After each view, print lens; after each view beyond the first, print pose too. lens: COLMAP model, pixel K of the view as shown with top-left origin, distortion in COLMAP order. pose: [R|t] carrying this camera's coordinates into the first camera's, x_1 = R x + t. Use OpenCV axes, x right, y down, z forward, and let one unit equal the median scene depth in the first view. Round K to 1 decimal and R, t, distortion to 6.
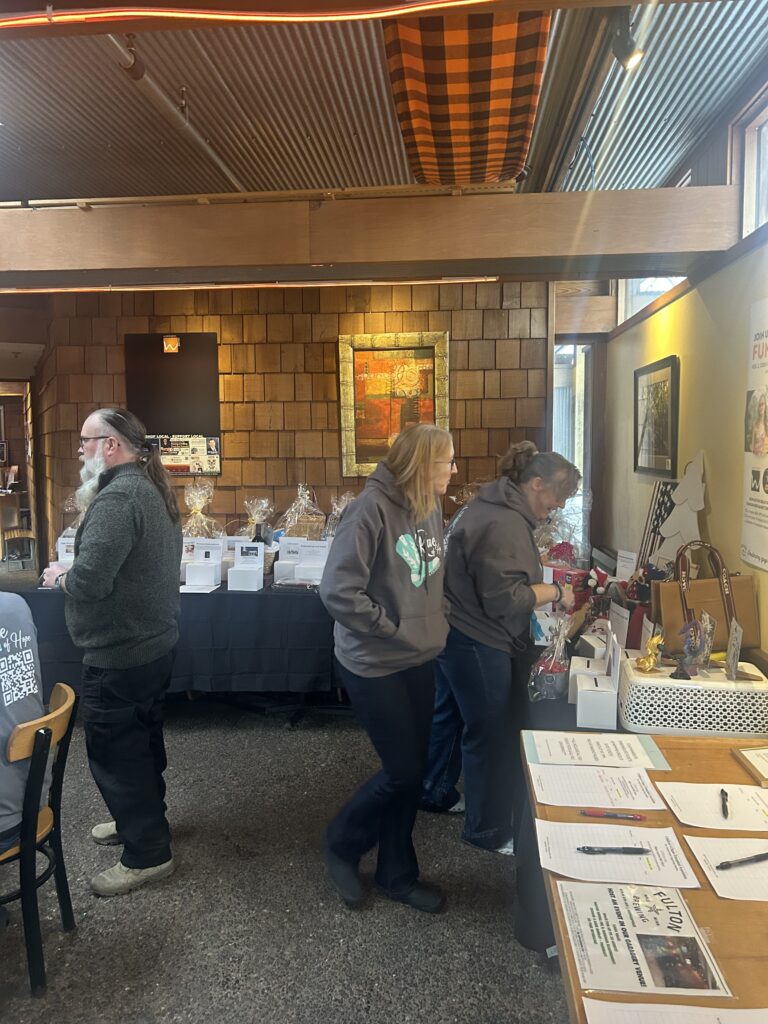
lens RADIAL K [[763.7, 0, 397.5], [0, 763.7, 511.7], [0, 0, 1]] dist [0.048520, -0.055319]
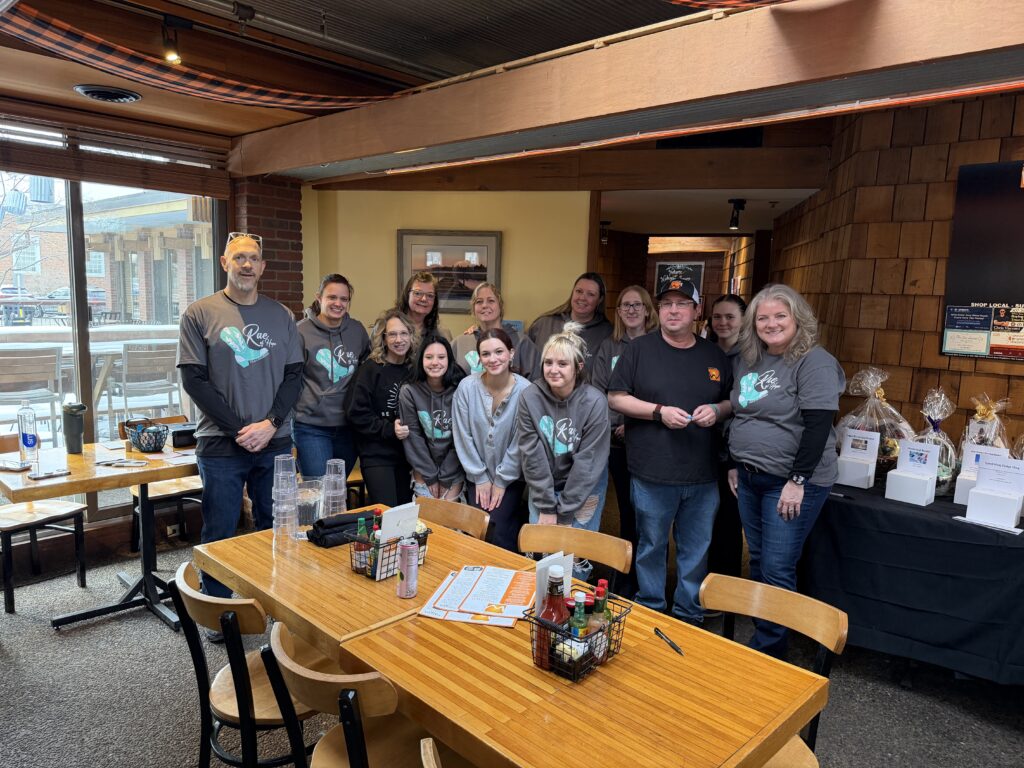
lens RADIAL K [[707.4, 0, 528.0], [0, 707.4, 380.0], [0, 0, 1]] dist [0.001884, -0.018606]
pose [[0.792919, 0.102522, -0.600640, -0.262548], [-0.087809, 0.994680, 0.053862, -0.026155], [0.602966, 0.010034, 0.797704, 0.215139]]
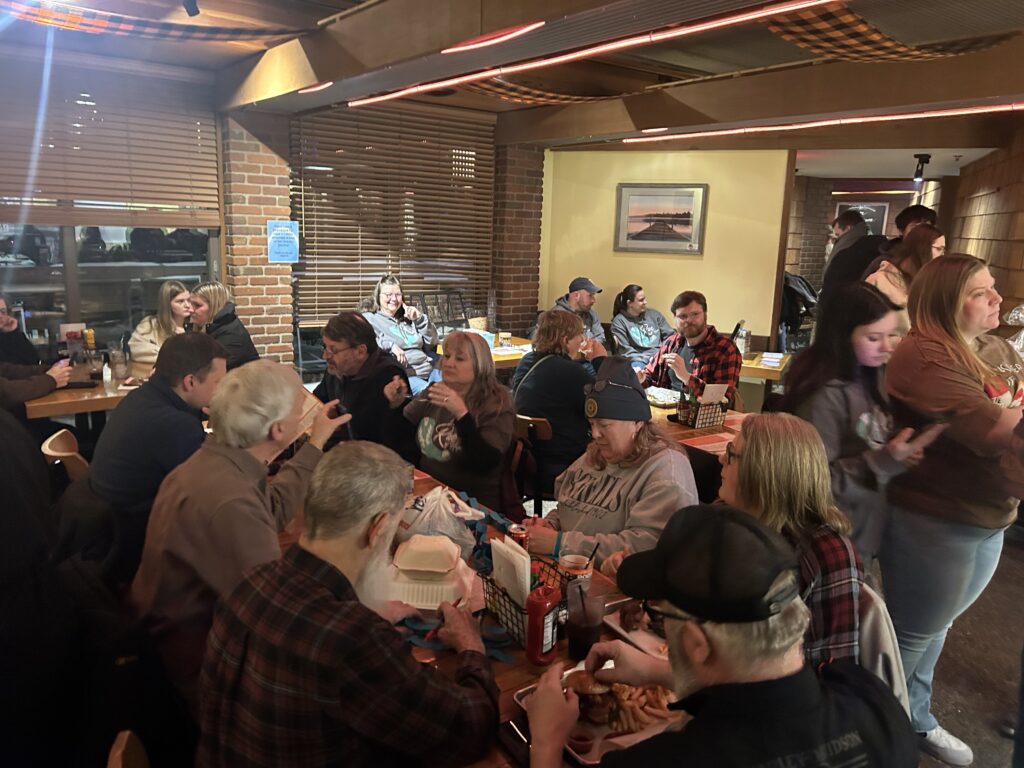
lens RADIAL K [[763.7, 0, 517.5], [0, 763.7, 375.2], [0, 0, 1]] dist [0.048520, -0.055319]
pose [[0.655083, 0.173991, -0.735251, -0.104533], [-0.104752, 0.984641, 0.139678, -0.007244], [0.748260, -0.014482, 0.663247, -0.134409]]
